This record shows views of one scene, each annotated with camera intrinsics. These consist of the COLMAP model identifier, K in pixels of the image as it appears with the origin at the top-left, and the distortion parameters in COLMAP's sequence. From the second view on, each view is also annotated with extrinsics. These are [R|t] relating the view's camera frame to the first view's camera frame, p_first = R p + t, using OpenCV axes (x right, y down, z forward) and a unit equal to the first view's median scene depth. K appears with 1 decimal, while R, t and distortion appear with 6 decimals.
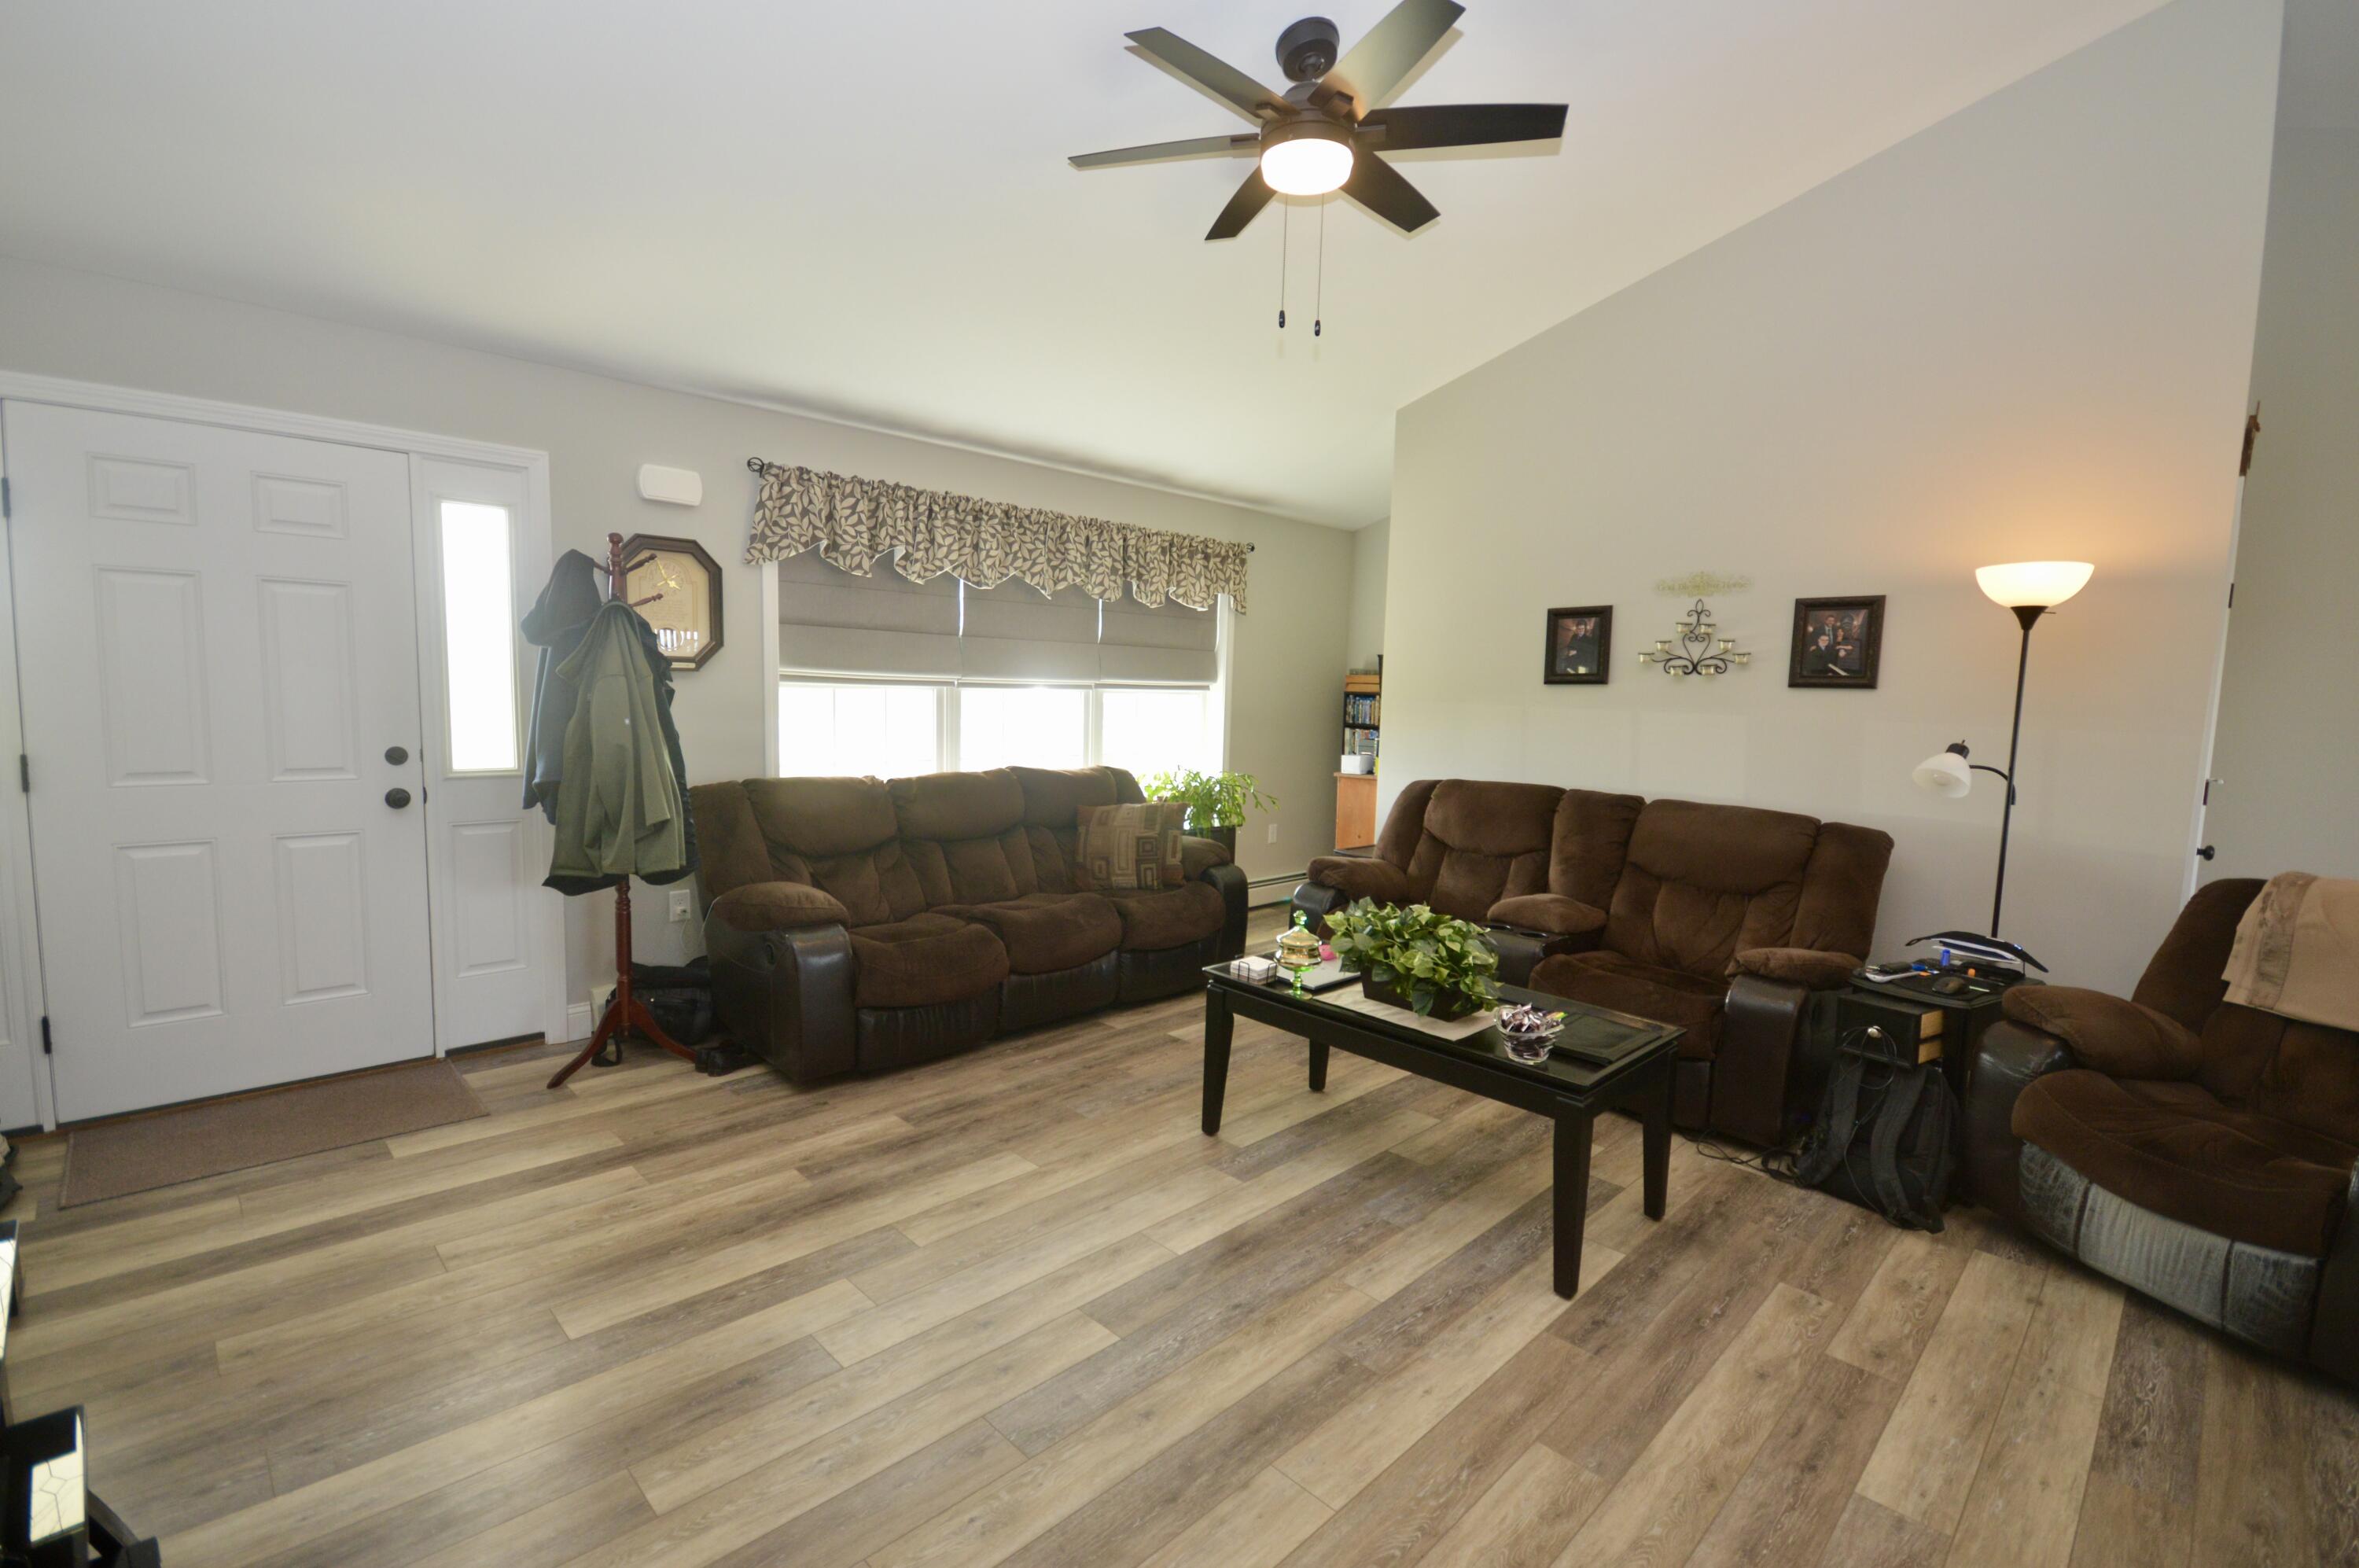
lens RADIAL K [[1049.8, 0, 1171.6], [0, 1049.8, 793.0], [0, 0, 1]] dist [0.015181, -0.014656]
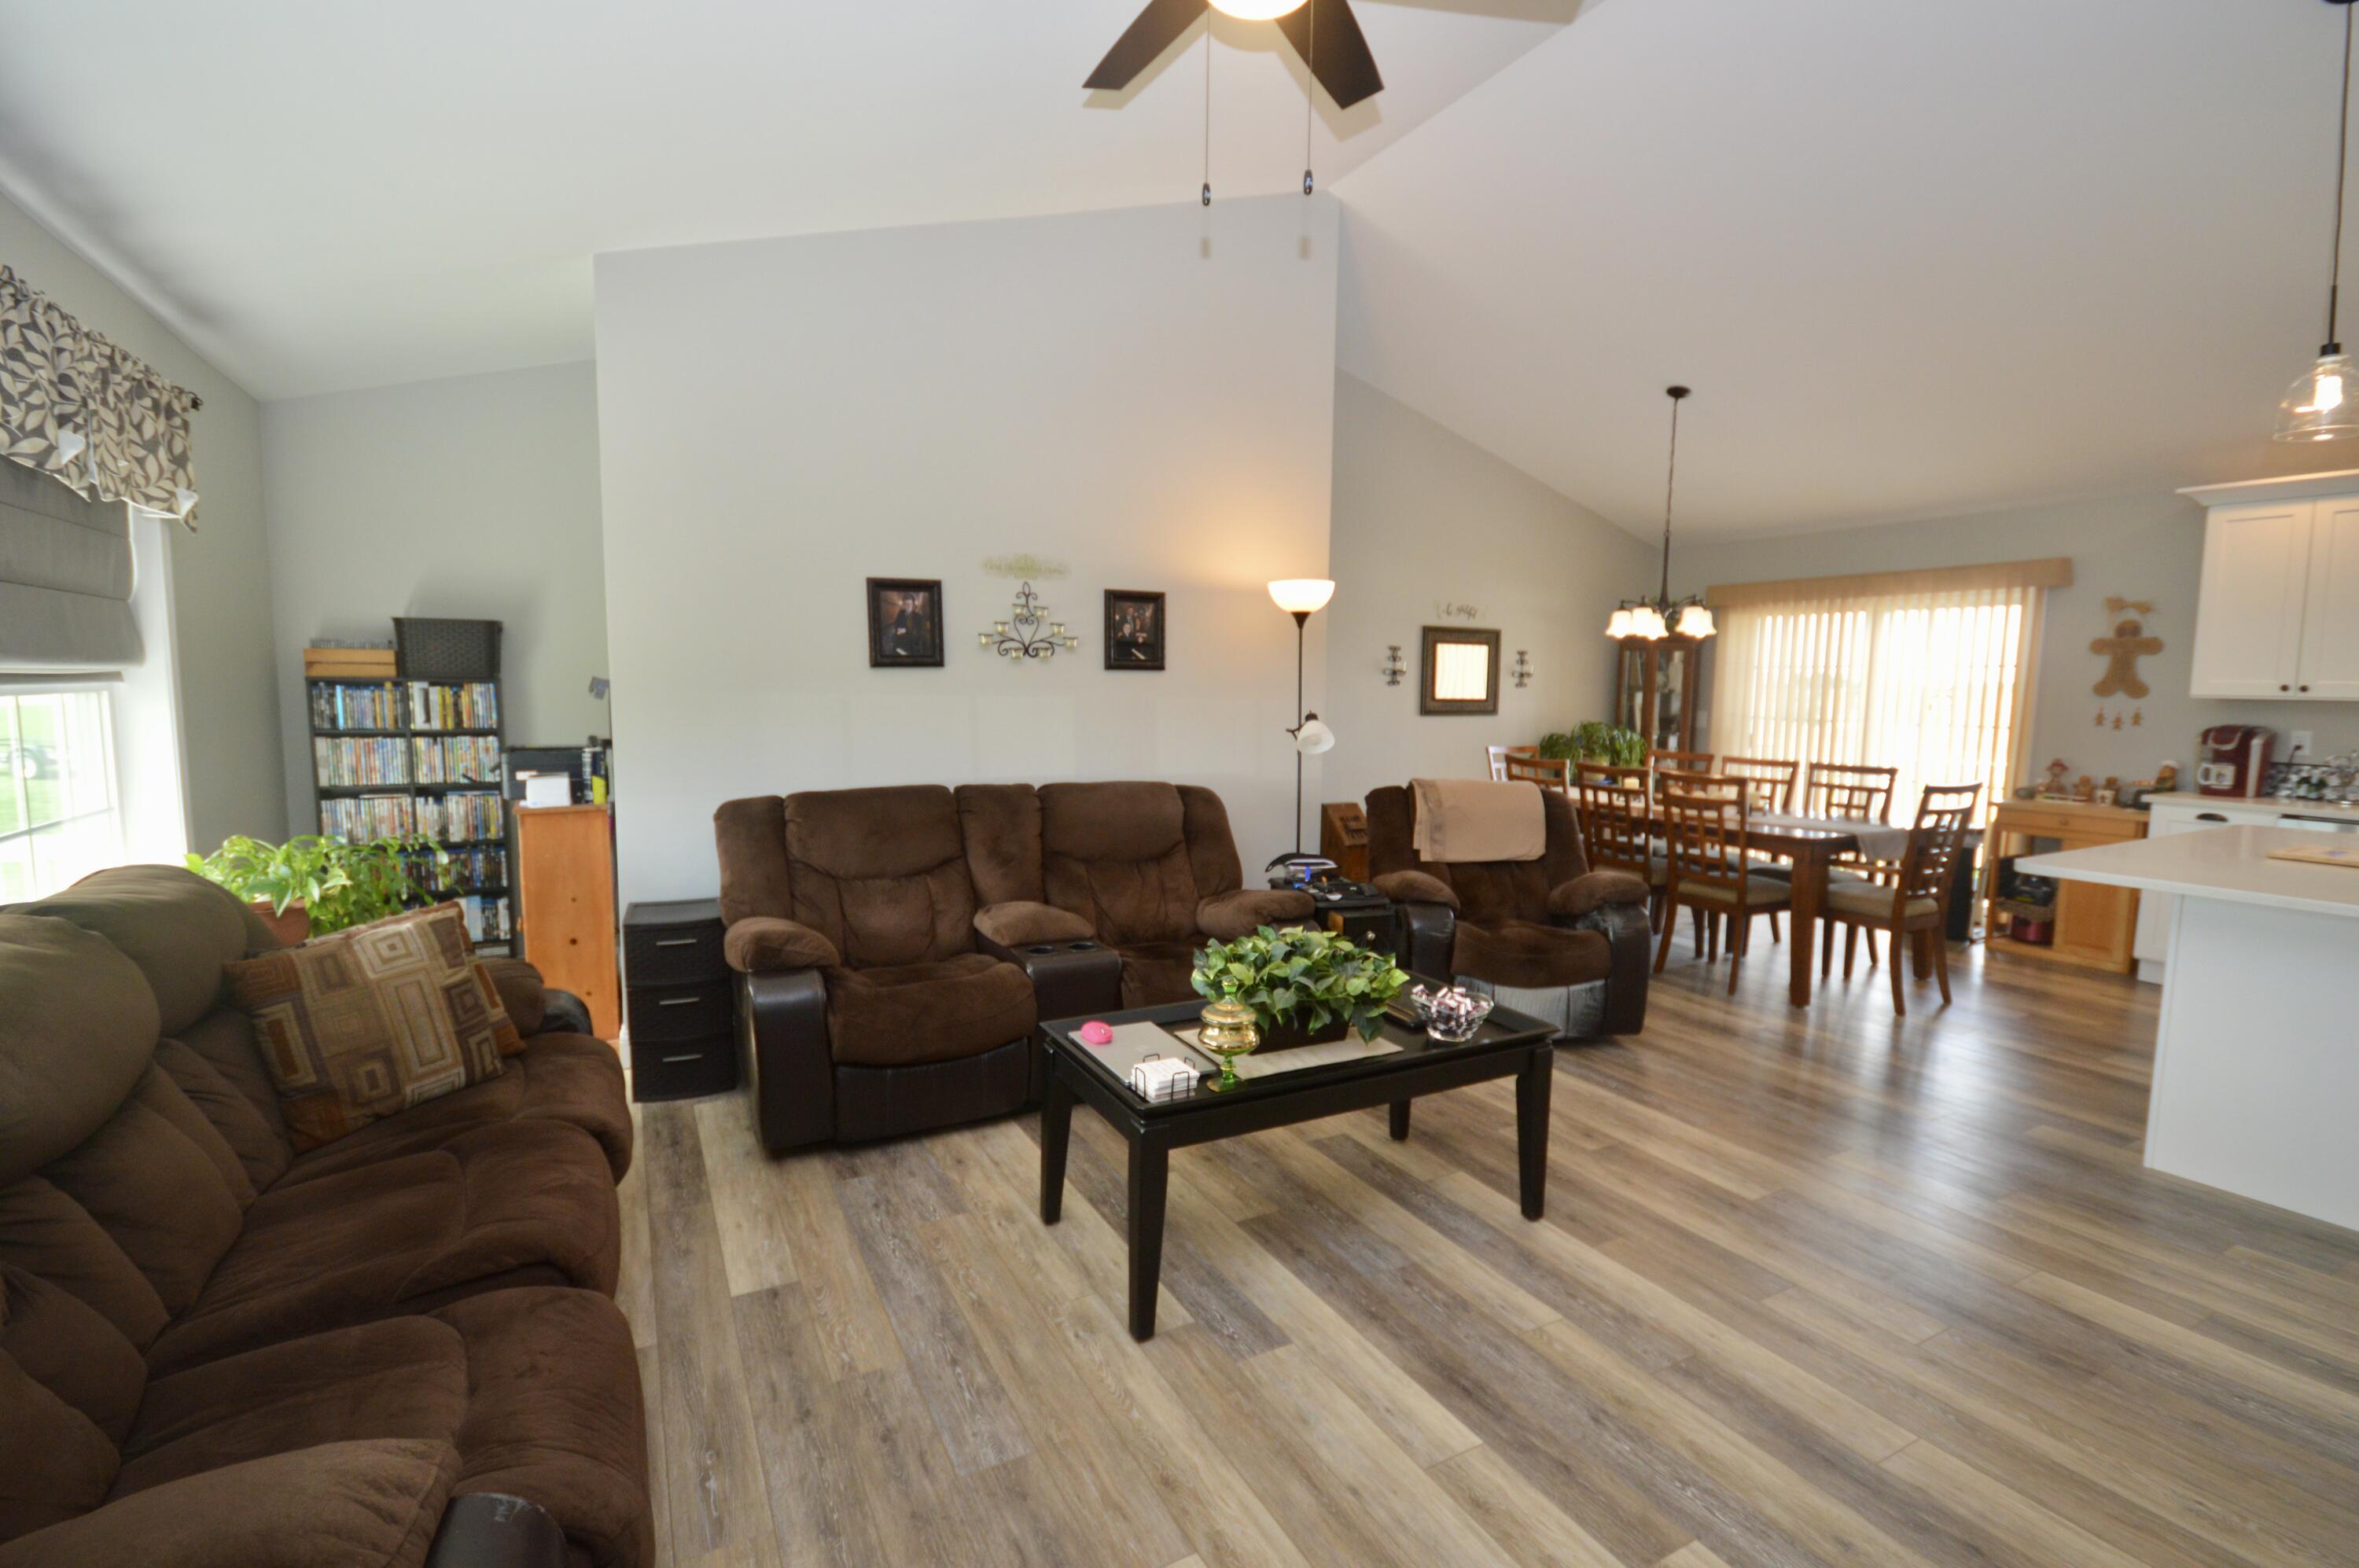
lens RADIAL K [[1049.8, 0, 1171.6], [0, 1049.8, 793.0], [0, 0, 1]] dist [0.015181, -0.014656]
pose [[0.284735, -0.123805, 0.950578, -0.437134], [0.095479, 0.990357, 0.100387, -0.072354], [-0.953839, 0.062177, 0.293810, 0.587907]]
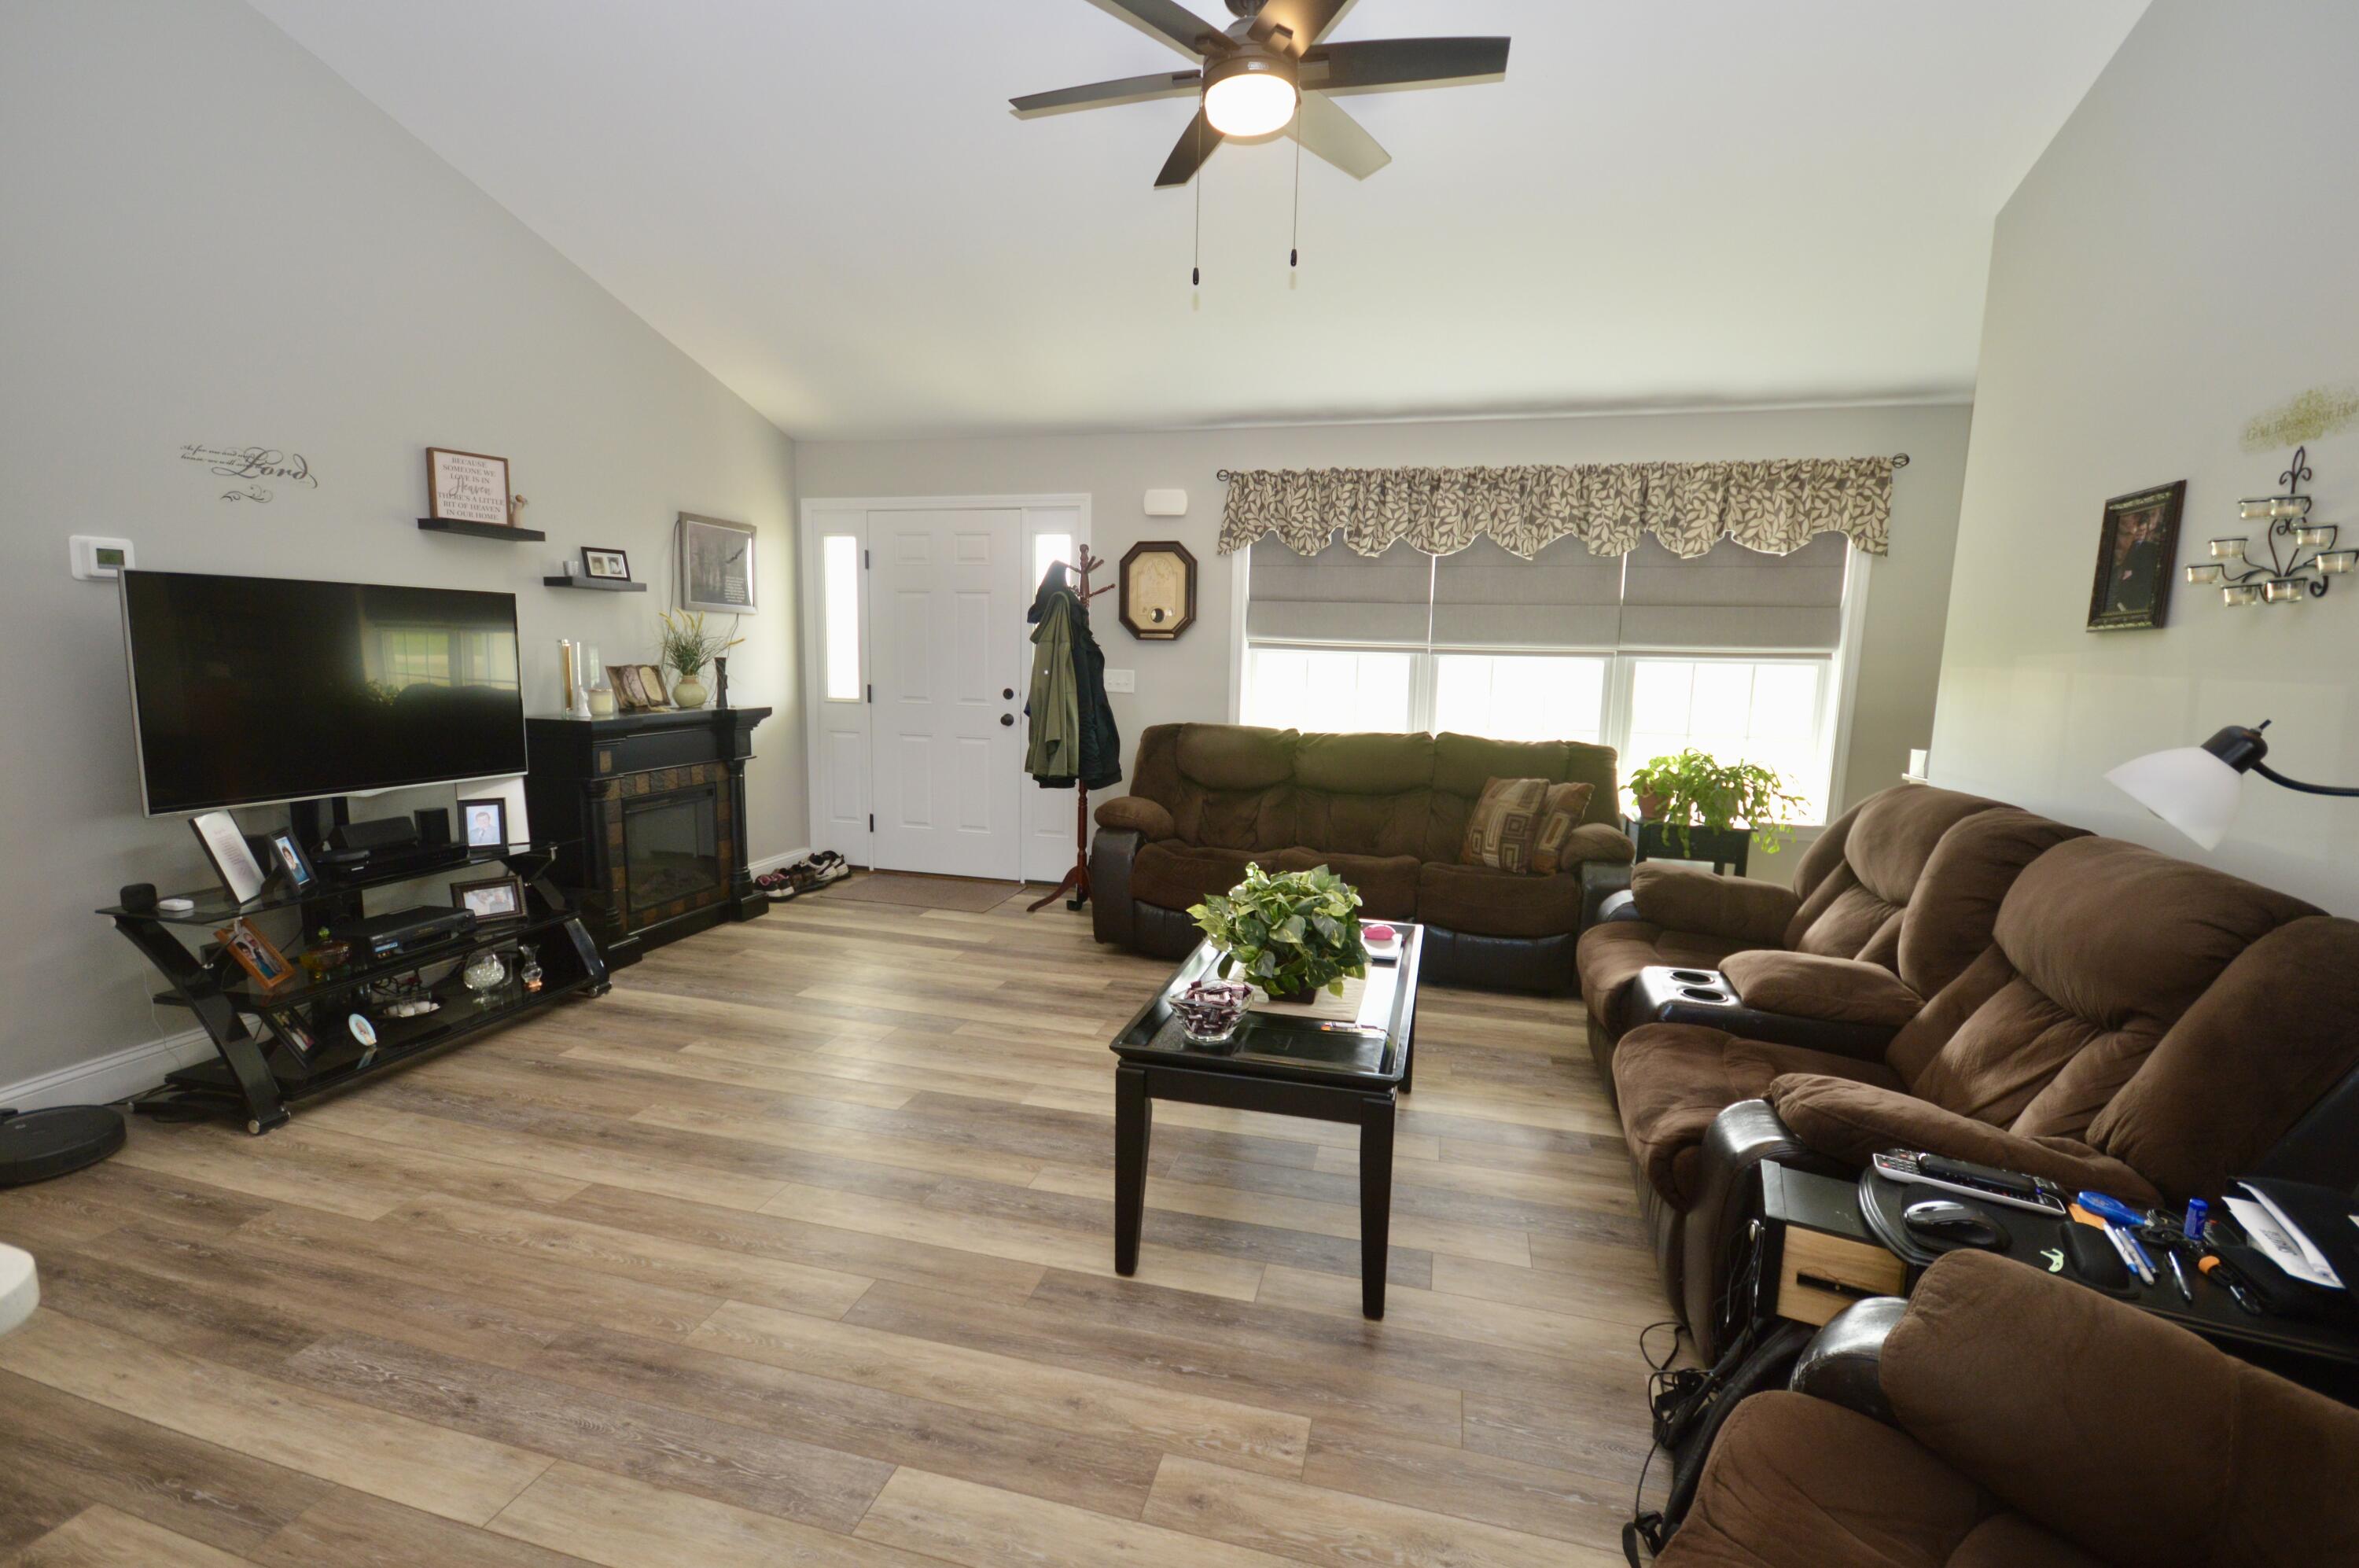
lens RADIAL K [[1059.2, 0, 1169.7], [0, 1059.2, 783.5], [0, 0, 1]] dist [0.001284, 0.000213]
pose [[0.505764, 0.093041, -0.857640, 0.675233], [-0.096936, 0.994000, 0.050669, -0.002751], [0.857208, 0.057509, 0.511748, 0.307228]]
